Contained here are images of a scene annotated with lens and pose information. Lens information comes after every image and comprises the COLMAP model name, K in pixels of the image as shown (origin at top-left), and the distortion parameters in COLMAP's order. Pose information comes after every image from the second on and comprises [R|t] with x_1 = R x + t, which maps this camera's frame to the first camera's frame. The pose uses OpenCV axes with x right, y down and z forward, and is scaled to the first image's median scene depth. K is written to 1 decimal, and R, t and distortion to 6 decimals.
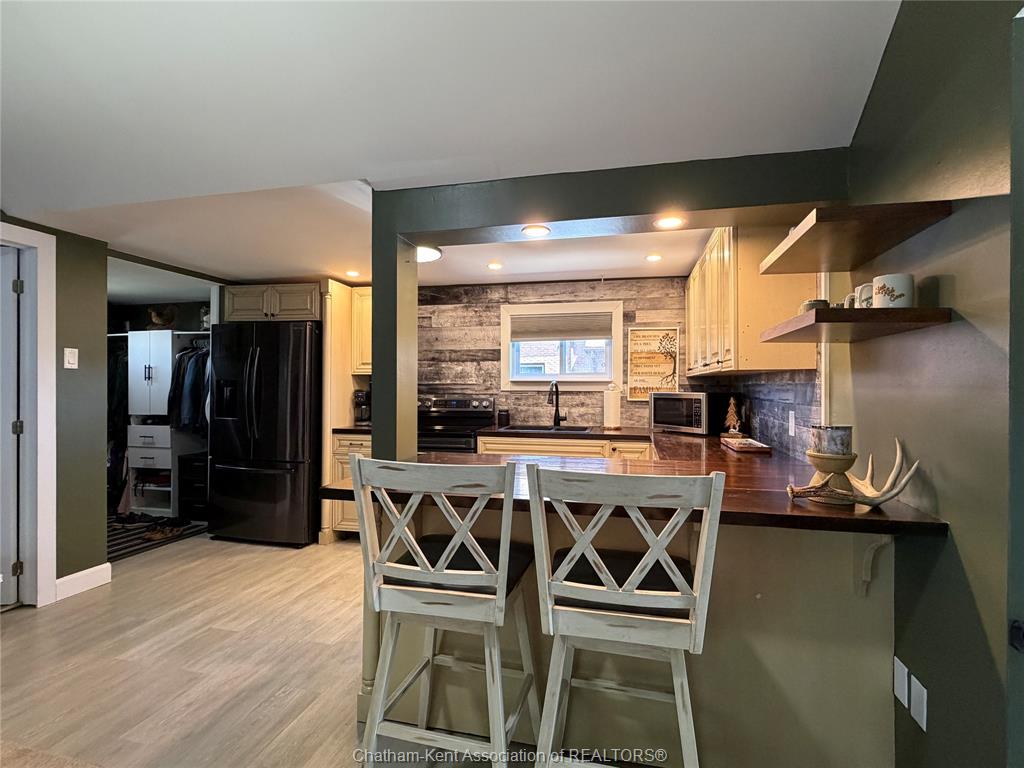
lens RADIAL K [[500.2, 0, 509.9], [0, 500.2, 385.7], [0, 0, 1]] dist [0.000199, 0.000518]
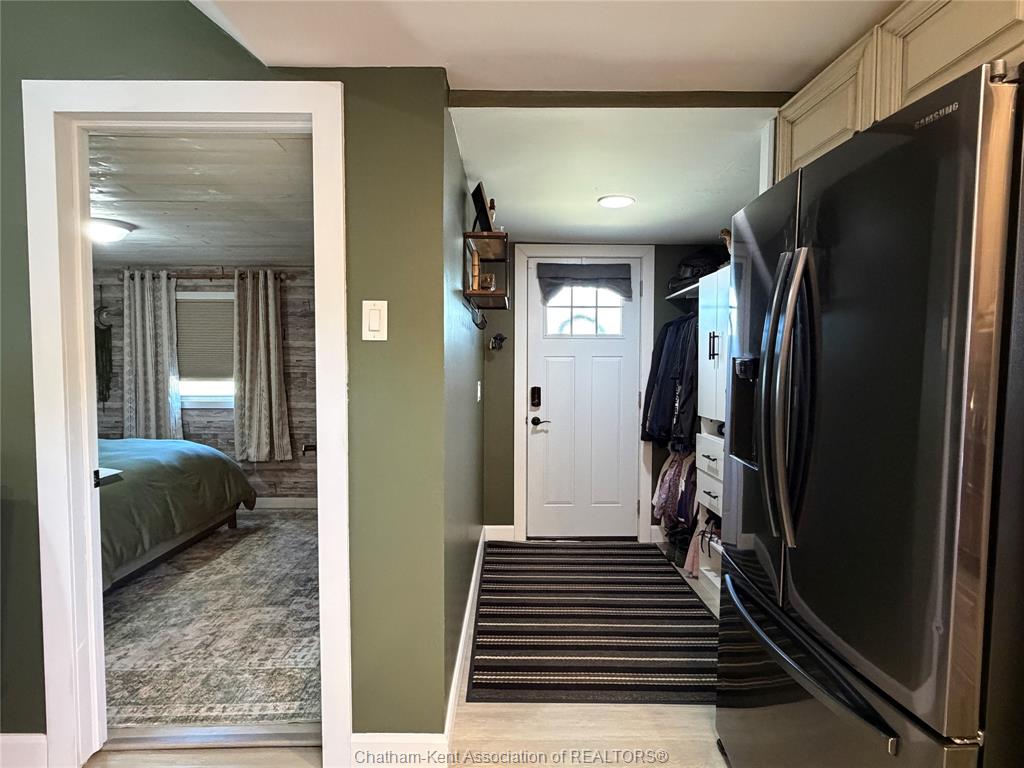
lens RADIAL K [[529.2, 0, 510.4], [0, 529.2, 387.3], [0, 0, 1]] dist [-0.003178, 0.003378]
pose [[0.252280, 0.043903, -0.966658, -0.222846], [0.001620, 0.998950, 0.045792, -0.007805], [0.967653, -0.013118, 0.251944, 0.697617]]
